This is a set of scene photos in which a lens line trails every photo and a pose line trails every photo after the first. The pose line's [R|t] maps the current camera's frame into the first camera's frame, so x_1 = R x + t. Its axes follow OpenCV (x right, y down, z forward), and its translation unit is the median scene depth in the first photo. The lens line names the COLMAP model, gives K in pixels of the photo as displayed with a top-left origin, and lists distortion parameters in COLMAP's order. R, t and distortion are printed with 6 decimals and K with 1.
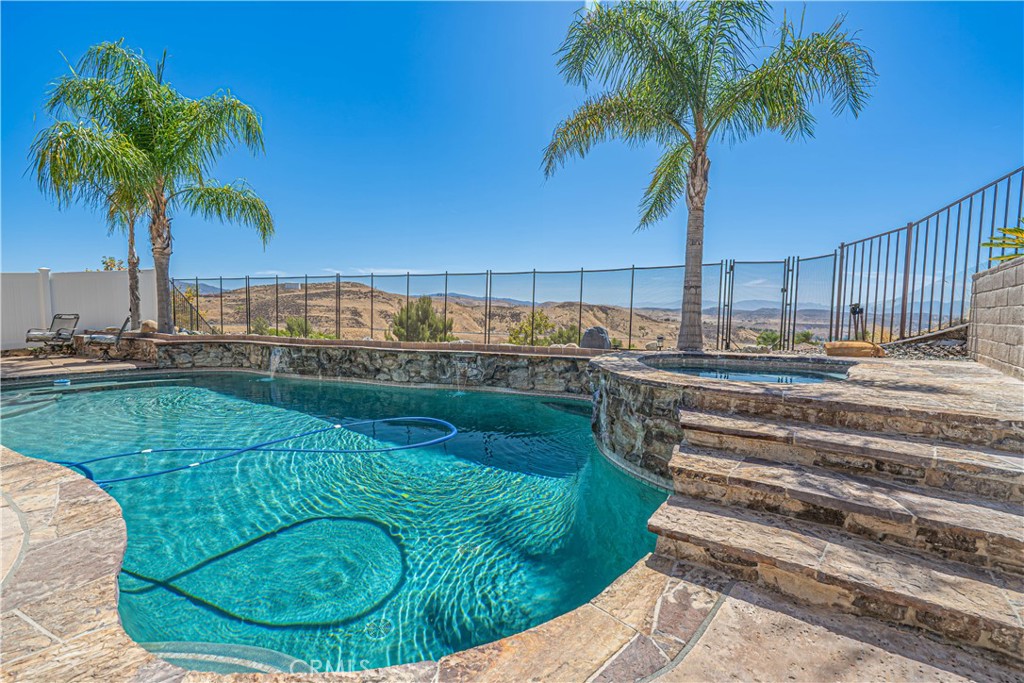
lens RADIAL K [[462.1, 0, 512.0], [0, 462.1, 341.5], [0, 0, 1]] dist [-0.001529, 0.000101]
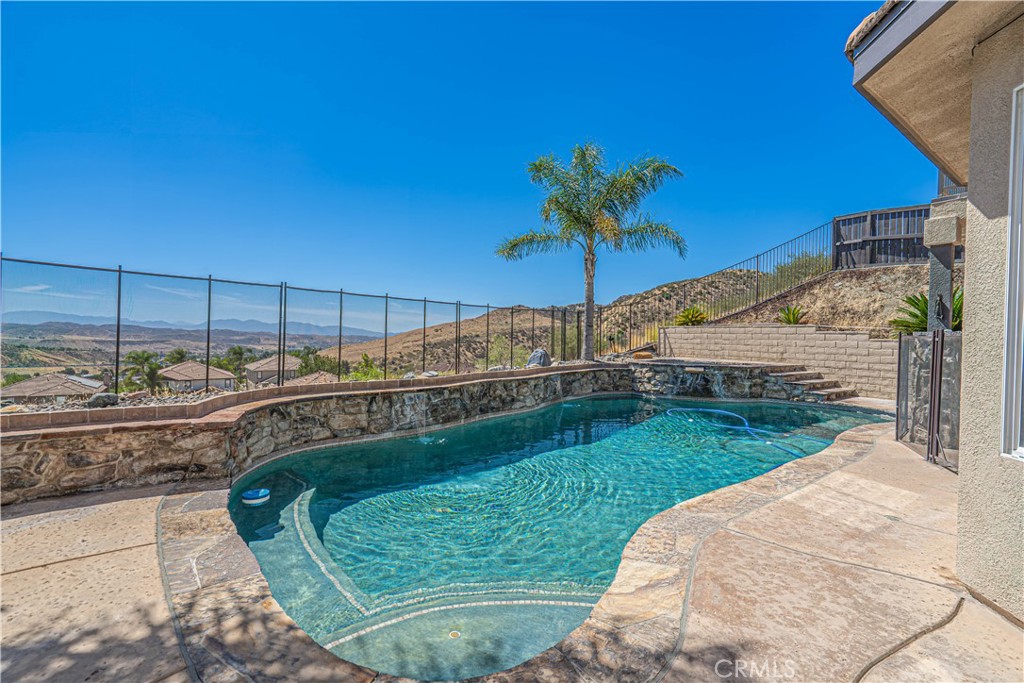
lens RADIAL K [[472.7, 0, 512.0], [0, 472.7, 341.5], [0, 0, 1]] dist [-0.002237, -0.000100]
pose [[0.266668, -0.016555, 0.963646, -1.489404], [0.048988, 0.998793, 0.003602, -0.081003], [-0.962543, 0.046247, 0.267157, 0.821230]]
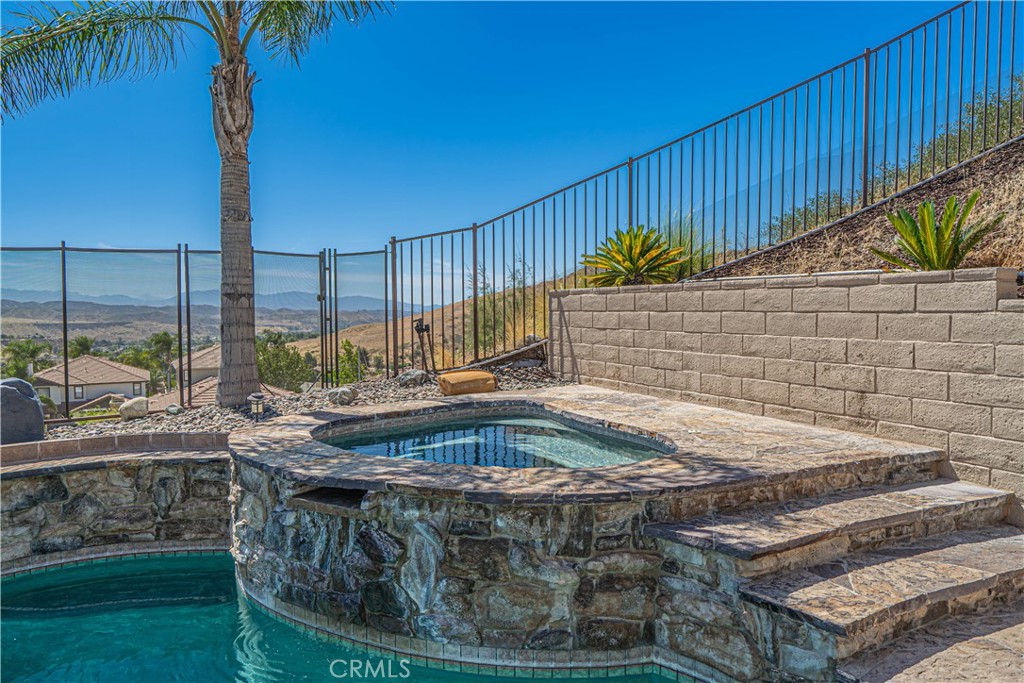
lens RADIAL K [[716.5, 0, 512.0], [0, 716.5, 341.5], [0, 0, 1]] dist [0.008760, 0.000292]
pose [[0.420313, -0.055939, 0.905653, -0.264867], [0.066854, 0.997294, 0.030573, -0.067857], [-0.904913, 0.047696, 0.422916, 0.345771]]
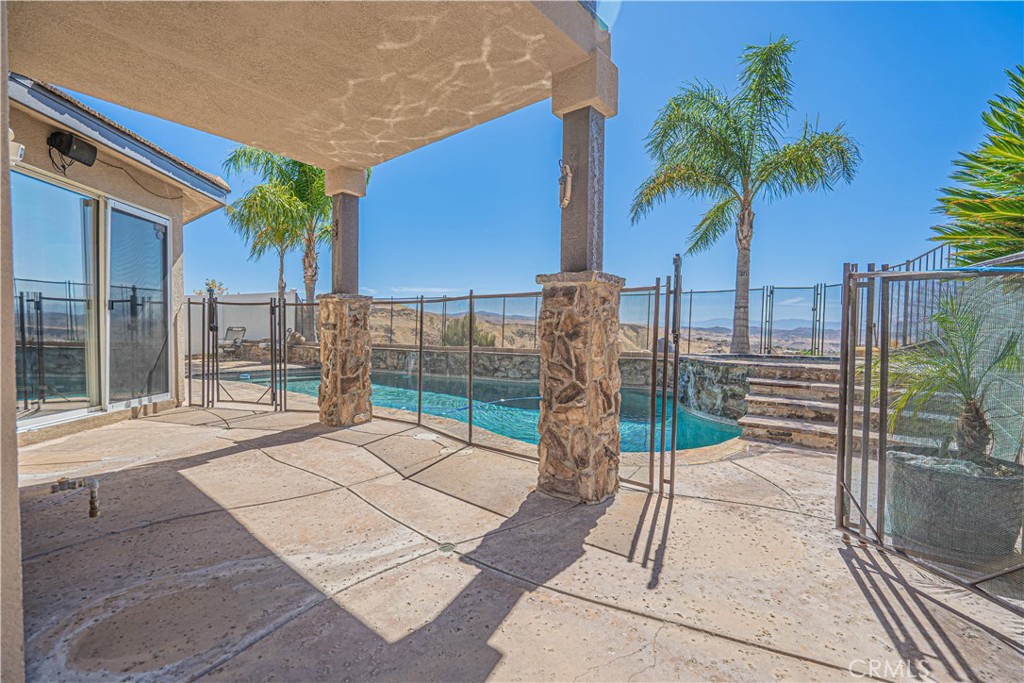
lens RADIAL K [[462.1, 0, 512.0], [0, 462.1, 341.5], [0, 0, 1]] dist [-0.001529, 0.000101]
pose [[0.998071, 0.005977, -0.061787, -0.187116], [-0.008410, 0.999196, -0.039198, 0.038731], [0.061503, 0.039642, 0.997319, -0.362878]]
